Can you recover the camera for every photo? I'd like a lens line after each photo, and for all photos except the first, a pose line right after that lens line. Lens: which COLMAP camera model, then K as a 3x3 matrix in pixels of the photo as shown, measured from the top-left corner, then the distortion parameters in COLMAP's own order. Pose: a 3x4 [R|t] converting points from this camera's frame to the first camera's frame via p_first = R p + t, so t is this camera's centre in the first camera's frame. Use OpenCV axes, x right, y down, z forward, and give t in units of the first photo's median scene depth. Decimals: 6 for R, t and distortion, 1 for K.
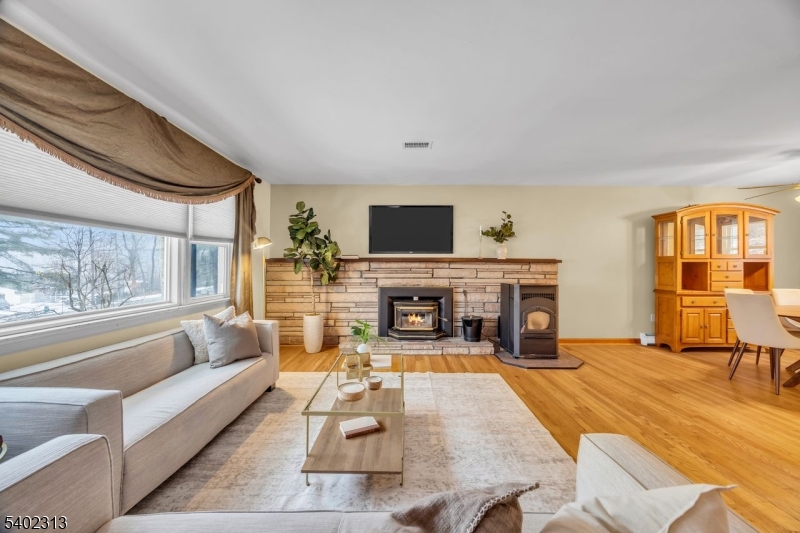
lens RADIAL K [[308.7, 0, 403.7], [0, 308.7, 267.2], [0, 0, 1]] dist [0.013371, 0.000858]
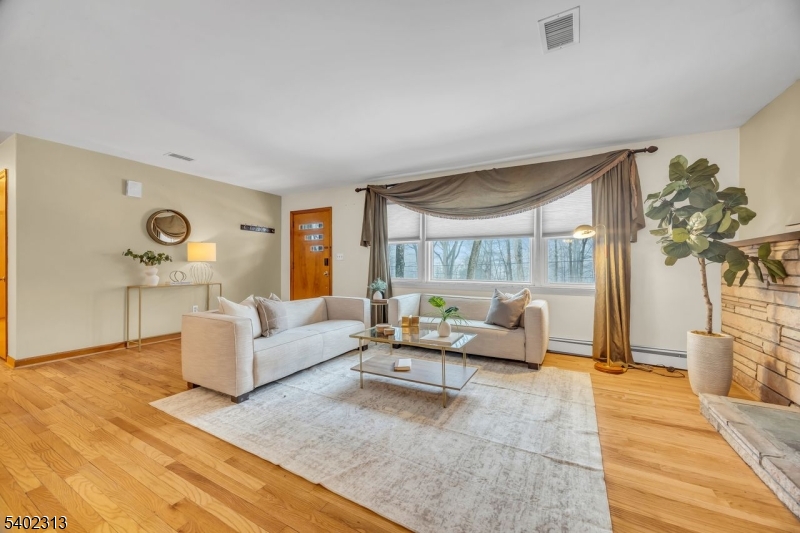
lens RADIAL K [[308.7, 0, 404.8], [0, 308.7, 265.4], [0, 0, 1]] dist [0.013371, 0.000858]
pose [[-0.481680, -0.006453, -0.876323, 0.810370], [-0.004019, 0.999979, -0.005155, 0.044112], [0.876338, 0.001039, -0.481696, 1.231938]]
